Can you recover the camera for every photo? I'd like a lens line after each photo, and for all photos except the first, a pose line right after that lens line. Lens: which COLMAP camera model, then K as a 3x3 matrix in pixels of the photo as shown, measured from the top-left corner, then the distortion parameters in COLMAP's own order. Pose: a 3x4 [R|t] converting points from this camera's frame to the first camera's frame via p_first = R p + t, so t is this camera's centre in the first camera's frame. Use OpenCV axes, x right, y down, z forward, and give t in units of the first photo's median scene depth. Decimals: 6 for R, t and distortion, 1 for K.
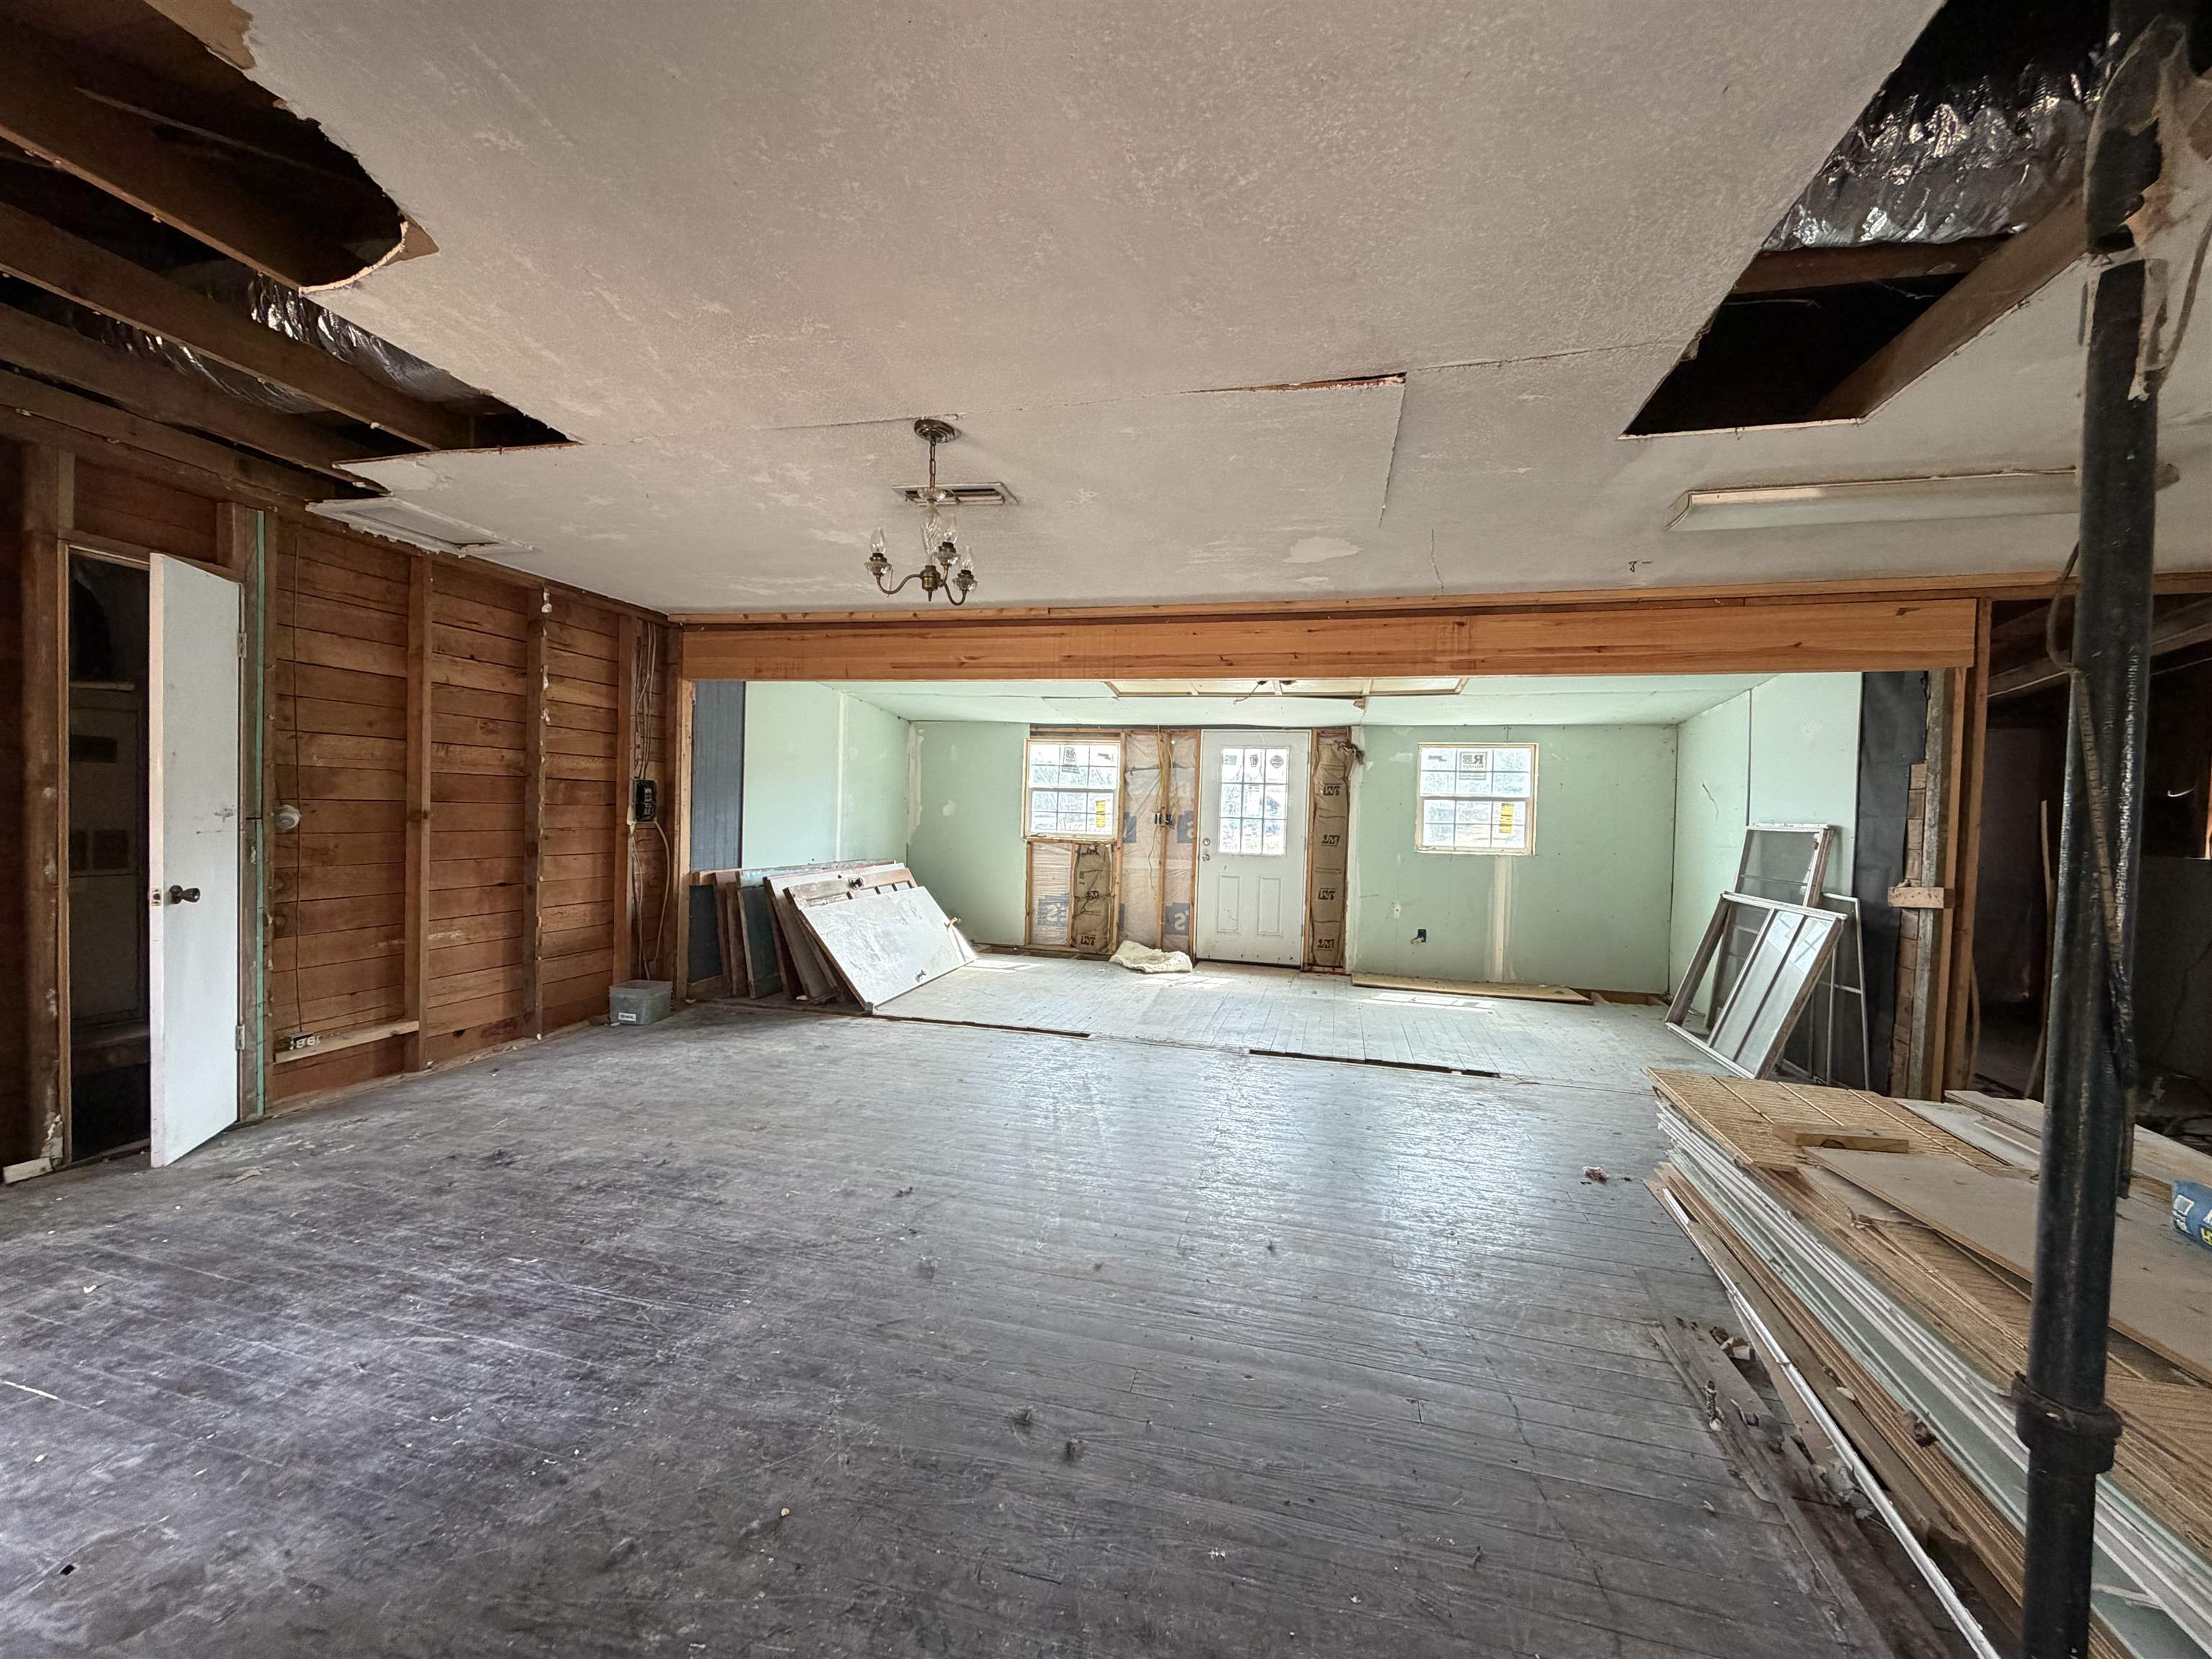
lens RADIAL K [[882.0, 0, 1099.1], [0, 882.0, 832.1], [0, 0, 1]] dist [-0.000884, 0.000475]
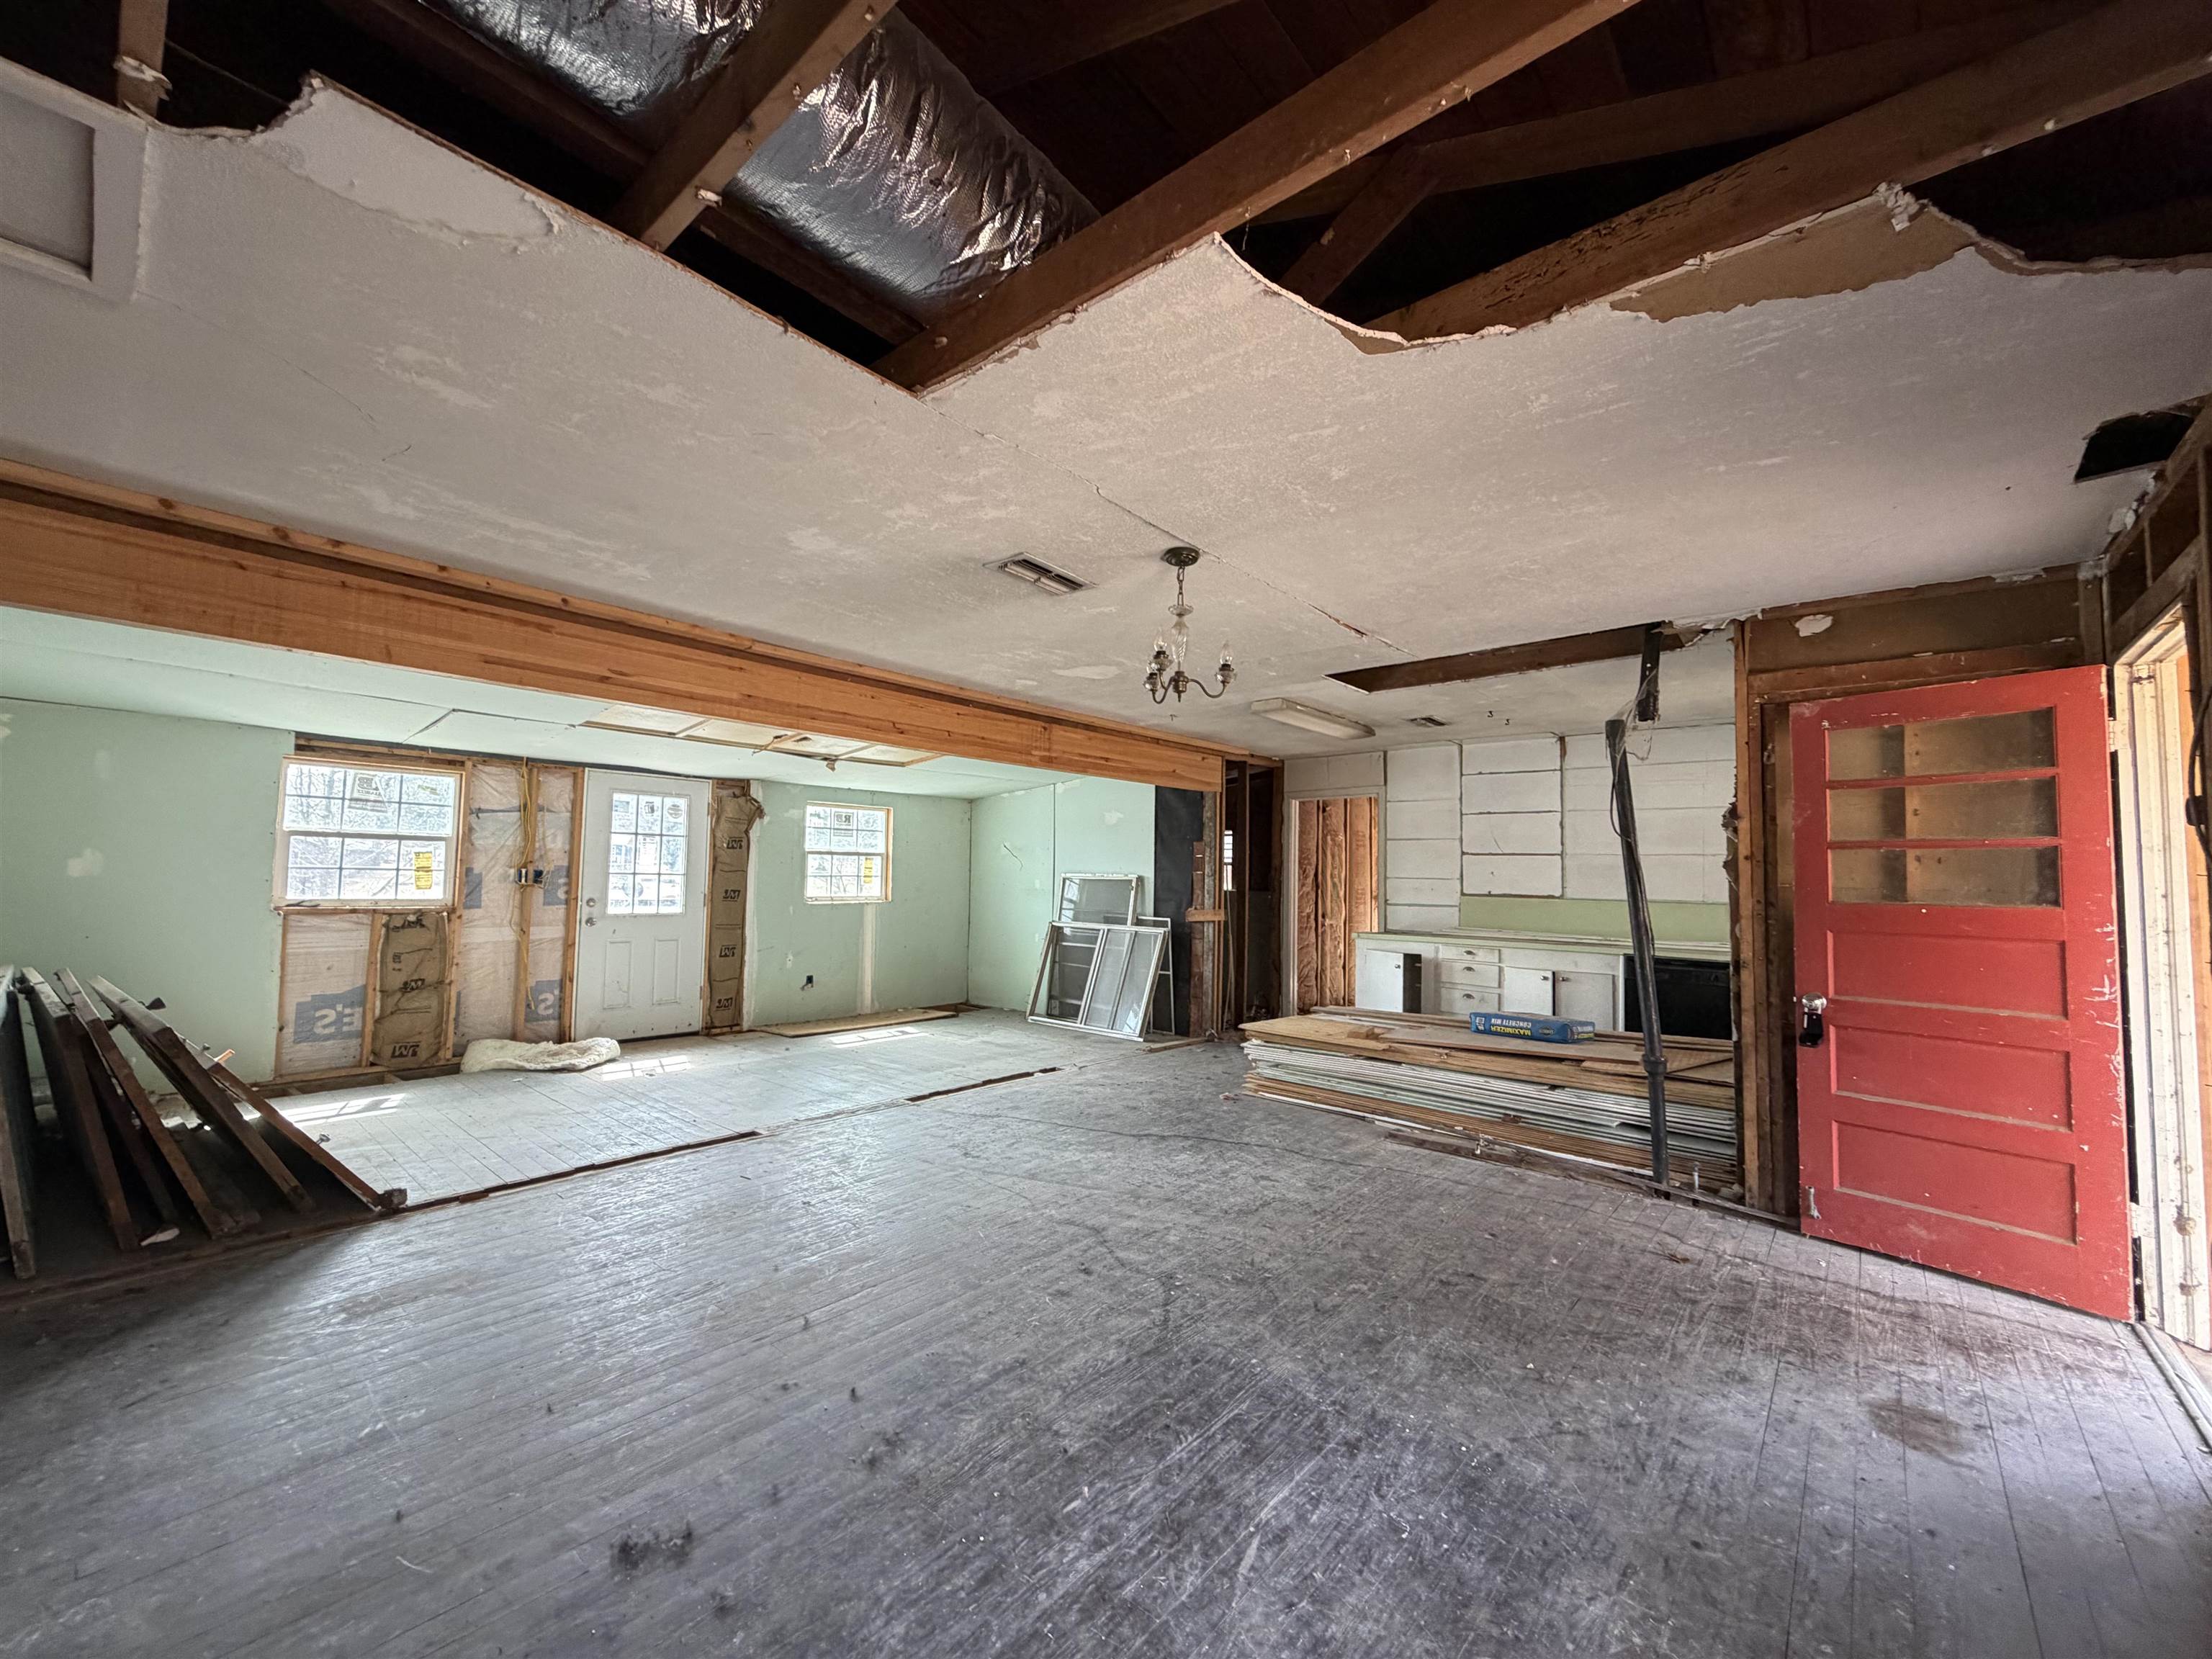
lens RADIAL K [[882.0, 0, 1099.1], [0, 882.0, 832.1], [0, 0, 1]] dist [-0.000884, 0.000475]
pose [[0.446019, 0.026055, 0.894644, -0.934419], [0.015220, 0.999211, -0.036688, -0.040157], [-0.894894, 0.029980, 0.445271, 0.440817]]
